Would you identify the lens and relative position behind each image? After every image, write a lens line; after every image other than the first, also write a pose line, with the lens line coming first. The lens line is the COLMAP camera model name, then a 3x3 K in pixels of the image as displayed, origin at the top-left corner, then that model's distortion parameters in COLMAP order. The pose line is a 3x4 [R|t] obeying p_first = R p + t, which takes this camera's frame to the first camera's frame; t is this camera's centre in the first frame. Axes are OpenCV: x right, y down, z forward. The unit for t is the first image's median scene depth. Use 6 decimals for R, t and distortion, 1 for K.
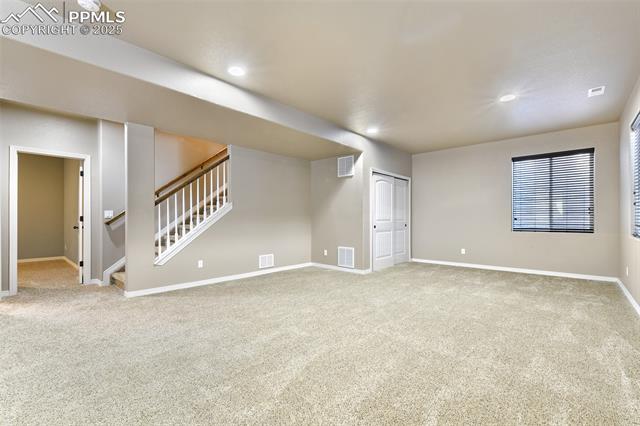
lens RADIAL K [[283.0, 0, 321.2], [0, 283.0, 218.5], [0, 0, 1]] dist [0.000936, -0.000281]
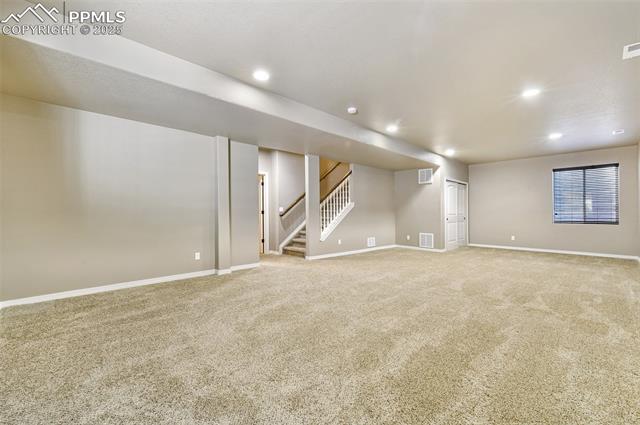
lens RADIAL K [[266.1, 0, 318.9], [0, 266.1, 208.8], [0, 0, 1]] dist [0.004223, 0.000039]
pose [[0.996122, 0.003875, -0.087898, -0.342780], [-0.005143, 0.999886, -0.014210, 0.000512], [0.087833, 0.014607, 0.996028, -0.385188]]
